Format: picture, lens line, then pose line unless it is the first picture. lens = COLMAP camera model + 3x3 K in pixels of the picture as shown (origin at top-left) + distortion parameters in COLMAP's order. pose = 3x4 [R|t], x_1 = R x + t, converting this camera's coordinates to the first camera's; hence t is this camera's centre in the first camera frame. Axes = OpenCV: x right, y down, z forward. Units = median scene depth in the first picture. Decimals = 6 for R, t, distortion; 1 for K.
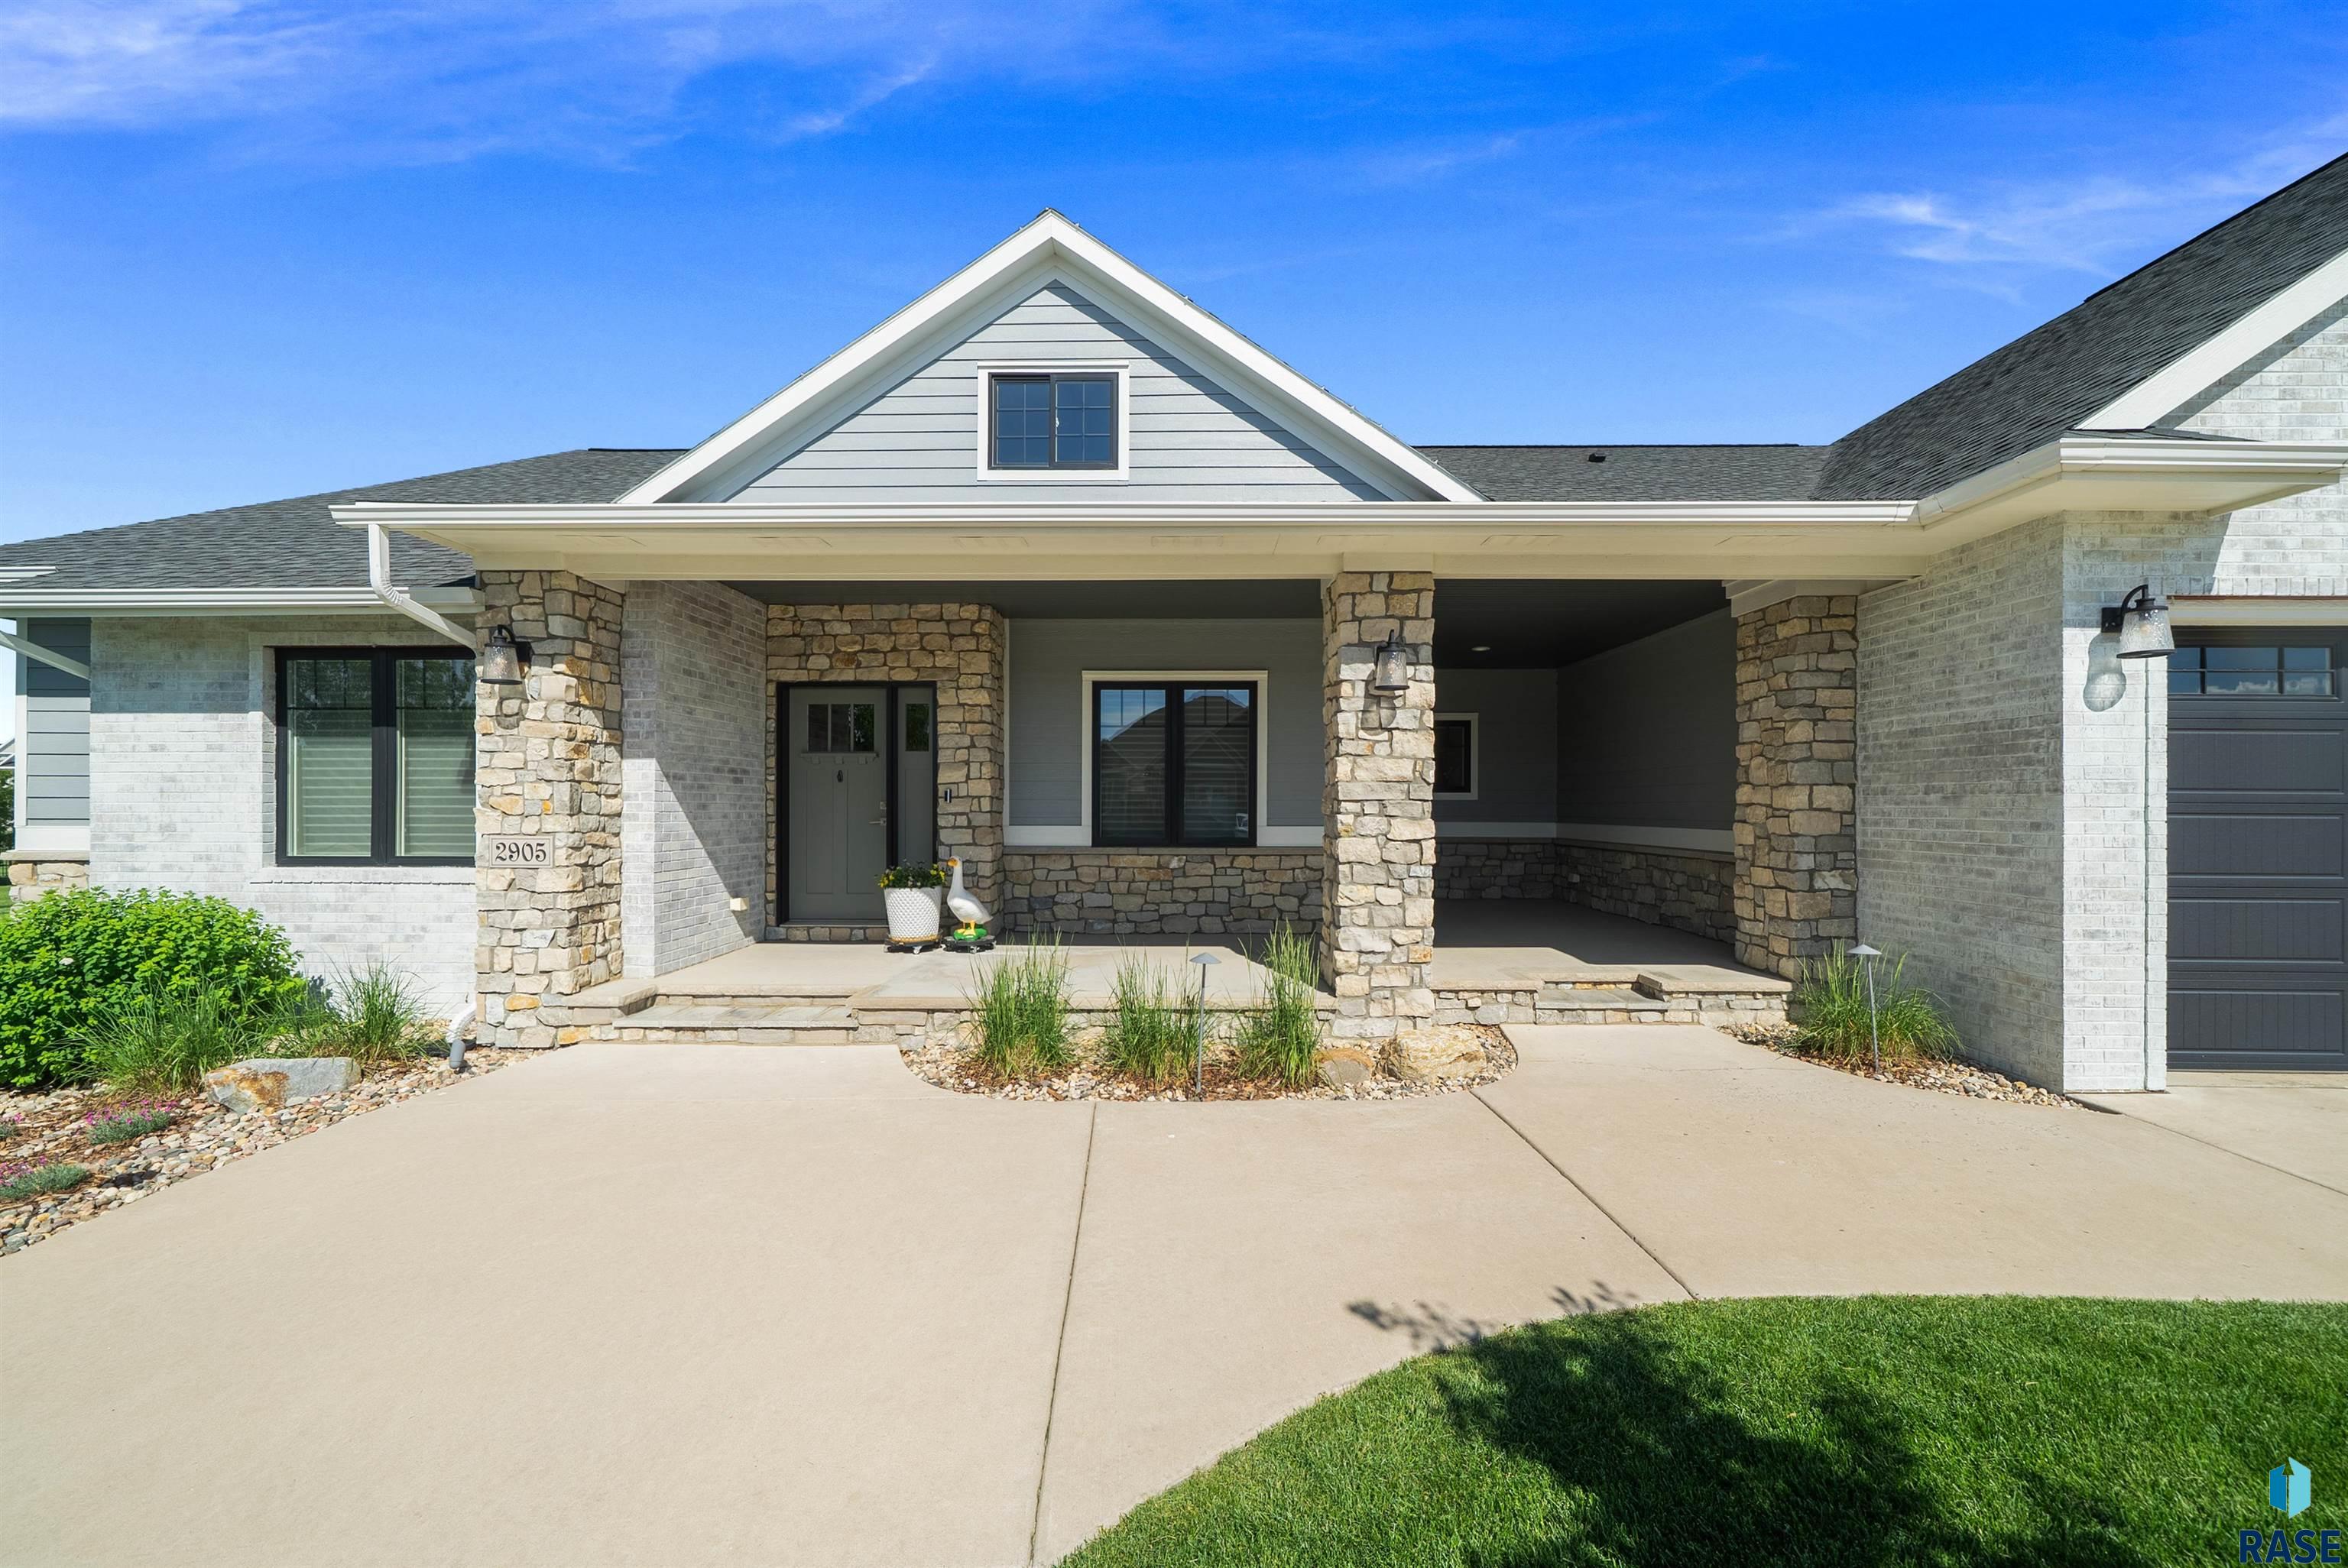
lens RADIAL K [[908.0, 0, 1158.6], [0, 908.0, 773.8], [0, 0, 1]] dist [-0.001813, -0.000261]
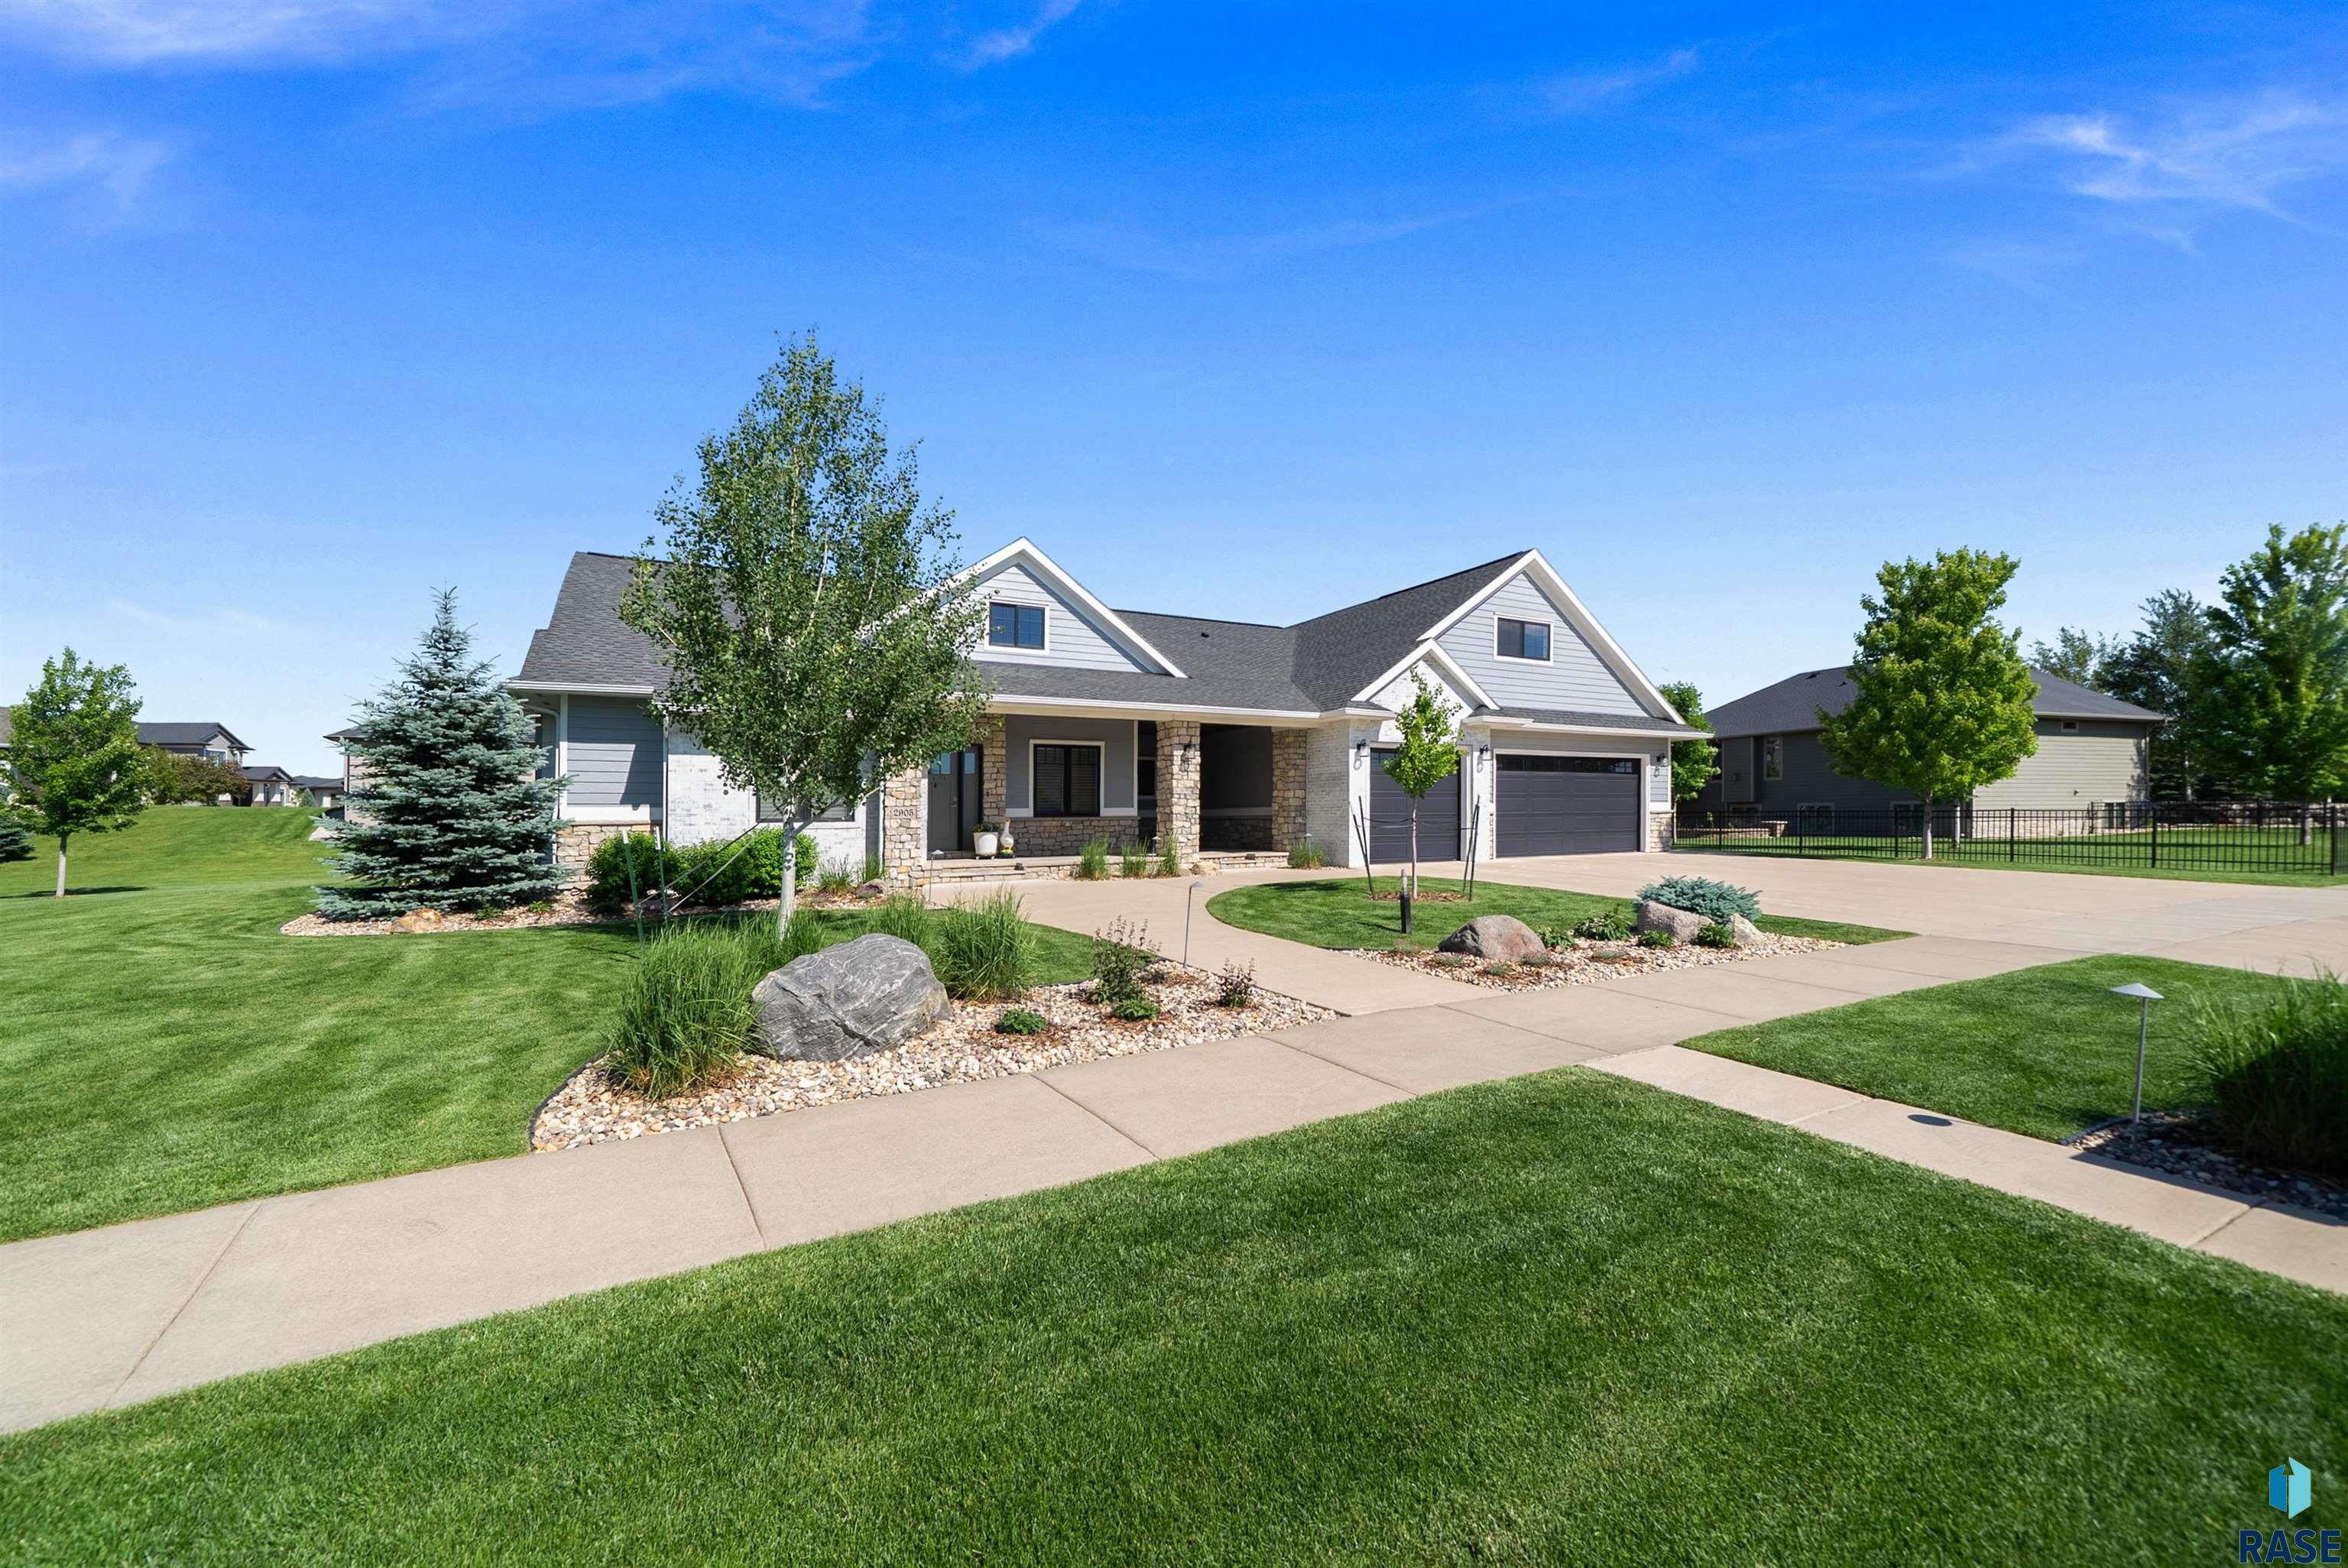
lens RADIAL K [[908.0, 0, 1176.9], [0, 908.0, 789.0], [0, 0, 1]] dist [-0.001813, -0.000261]
pose [[0.867144, 0.003852, 0.498042, -1.271796], [-0.004645, 0.999989, 0.000353, 0.010659], [-0.498035, -0.002619, 0.867153, -1.615264]]
